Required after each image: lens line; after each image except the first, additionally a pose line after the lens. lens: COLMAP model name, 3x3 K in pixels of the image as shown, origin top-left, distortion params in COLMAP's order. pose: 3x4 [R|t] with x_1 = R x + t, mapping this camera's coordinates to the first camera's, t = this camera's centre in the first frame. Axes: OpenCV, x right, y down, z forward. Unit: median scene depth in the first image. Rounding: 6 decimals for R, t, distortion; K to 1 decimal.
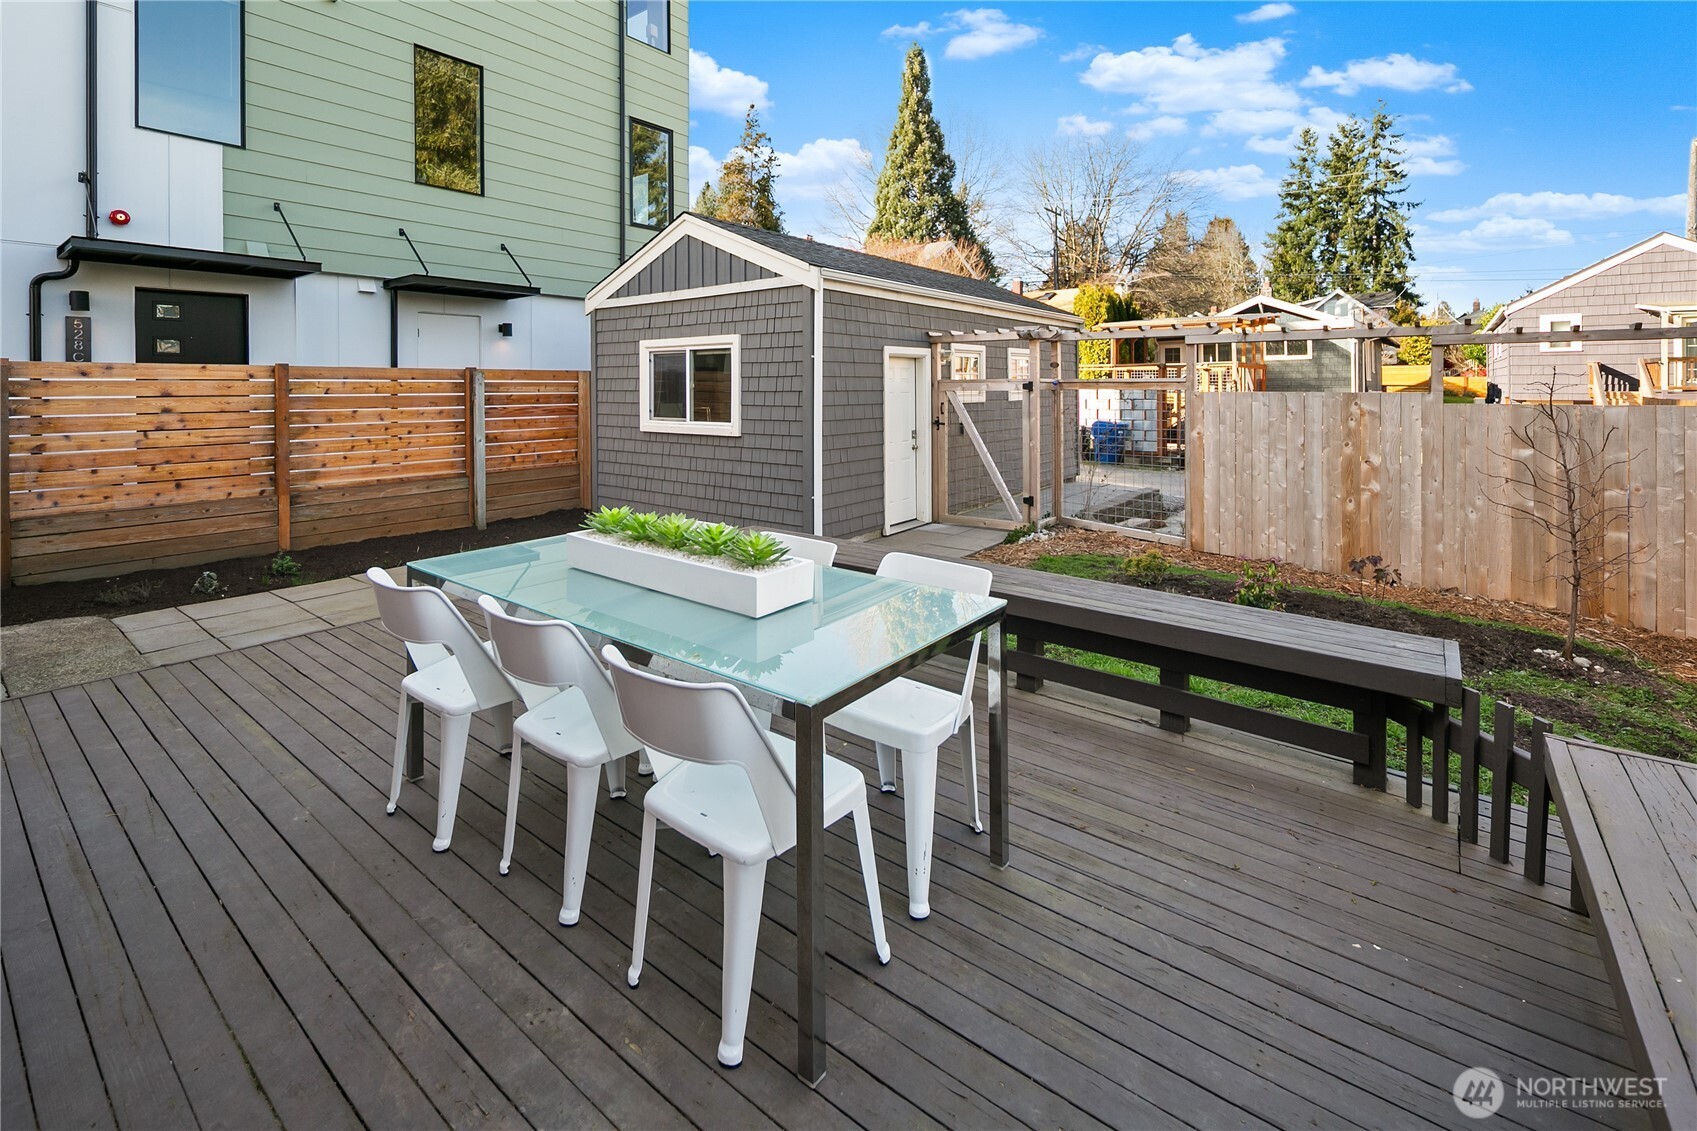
lens RADIAL K [[740.6, 0, 853.8], [0, 740.6, 383.2], [0, 0, 1]] dist [0.003626, -0.002332]
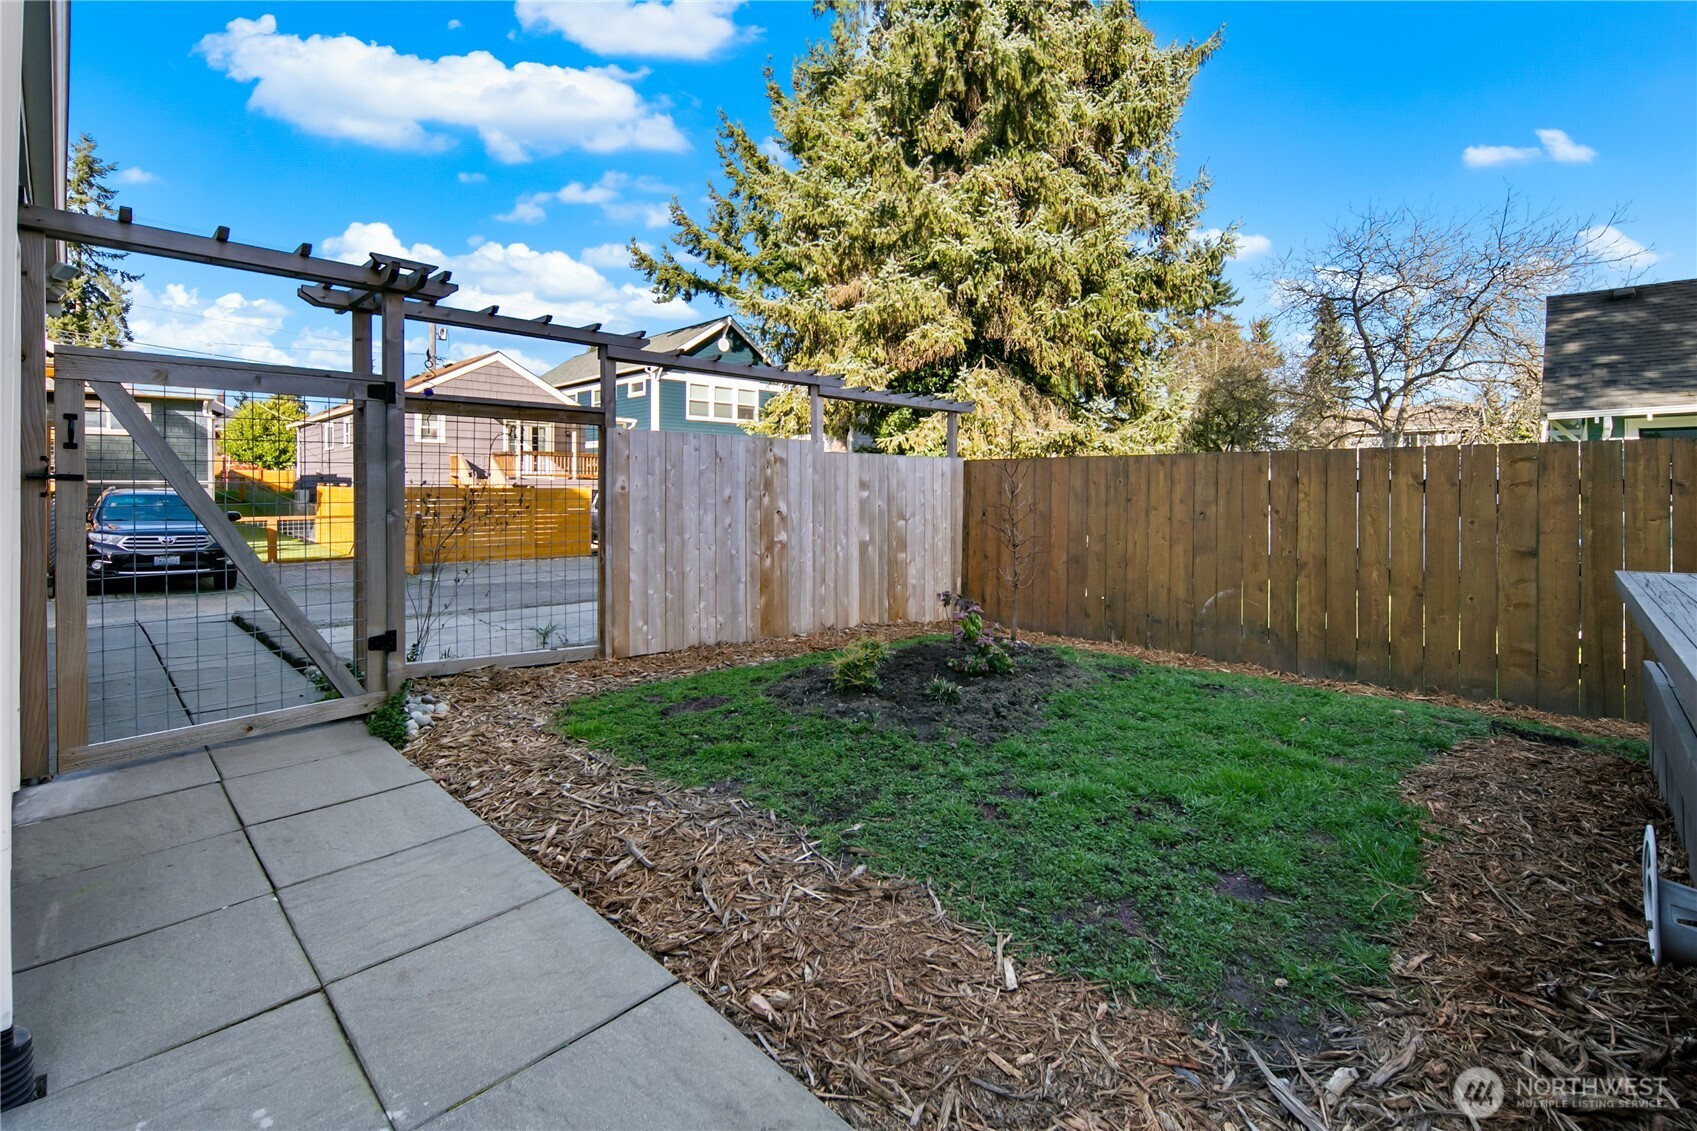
lens RADIAL K [[740.6, 0, 848.0], [0, 740.6, 495.9], [0, 0, 1]] dist [0.003626, -0.002332]
pose [[0.108786, -0.006794, 0.994042, -0.057604], [-0.004182, 0.999965, 0.007292, 0.019868], [-0.994056, -0.004950, 0.108754, 0.205269]]
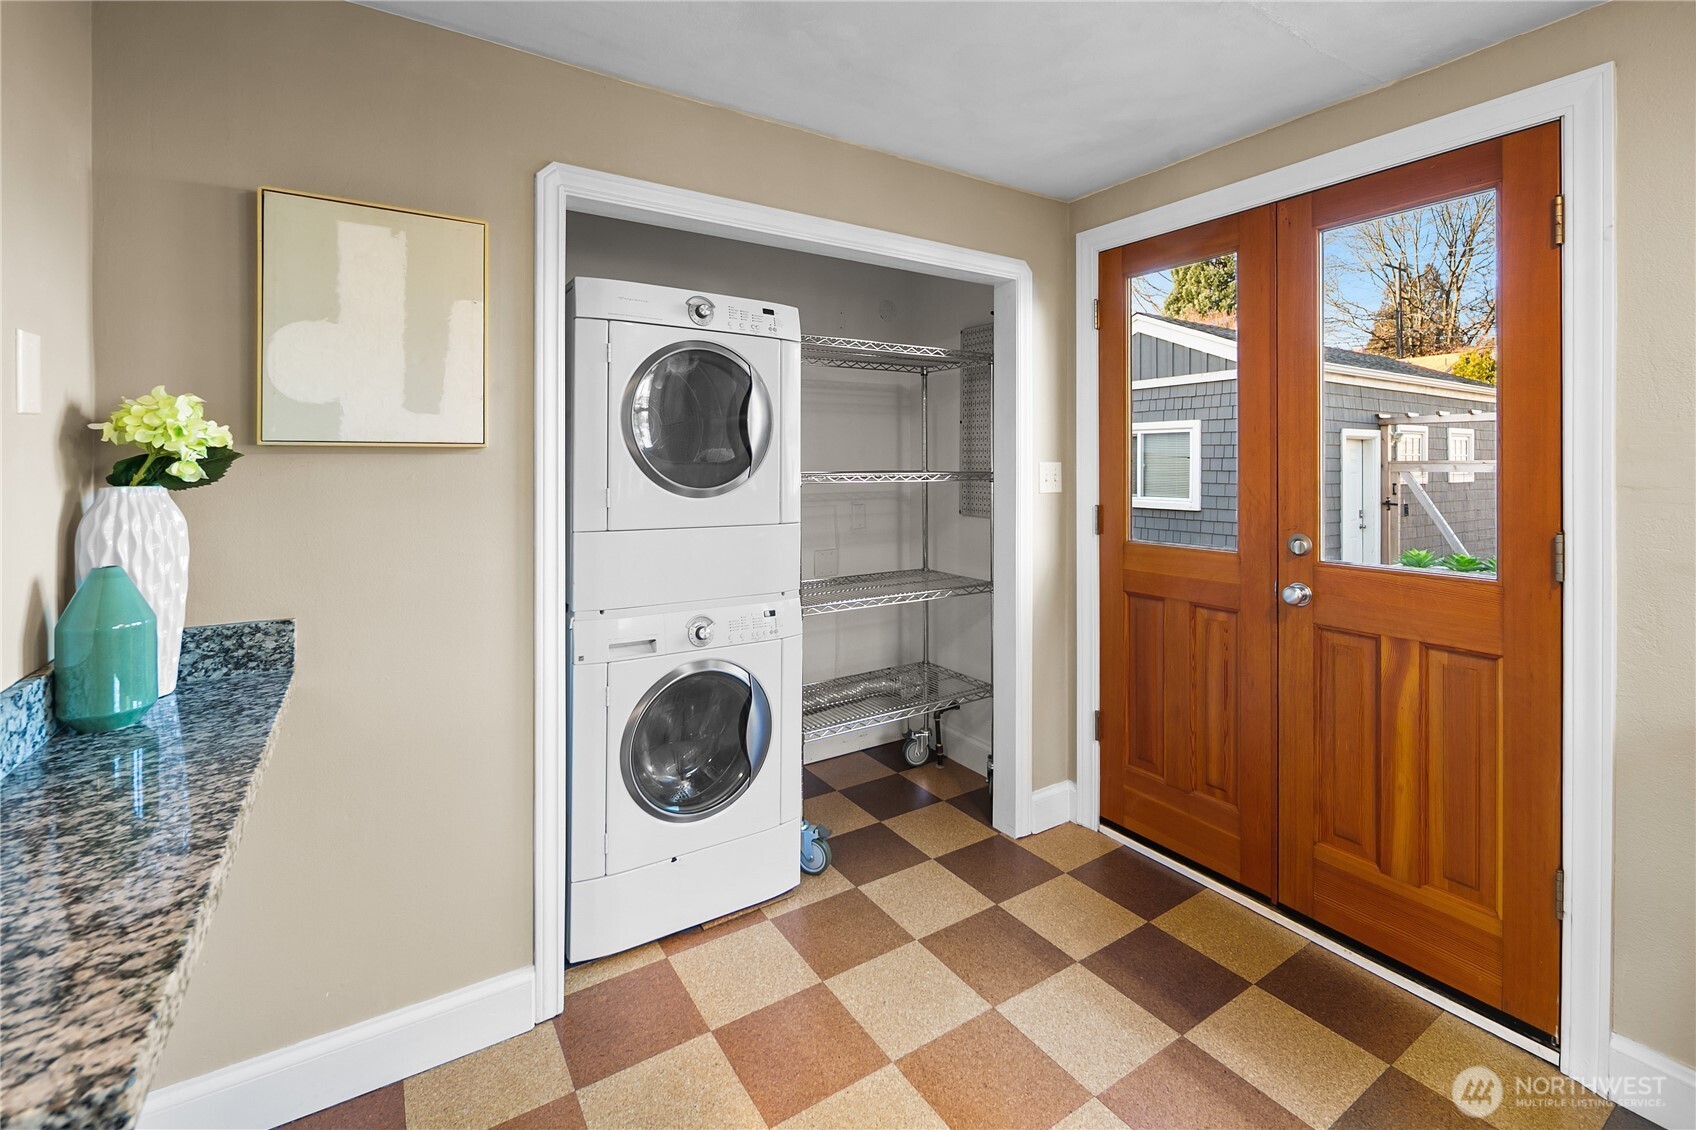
lens RADIAL K [[740.2, 0, 850.7], [0, 740.2, 461.6], [0, 0, 1]] dist [0.003626, -0.002332]
pose [[0.942392, 0.005341, -0.334468, -0.081279], [-0.005445, 0.999985, 0.000628, -0.000146], [0.334466, 0.001230, 0.942407, -0.069284]]
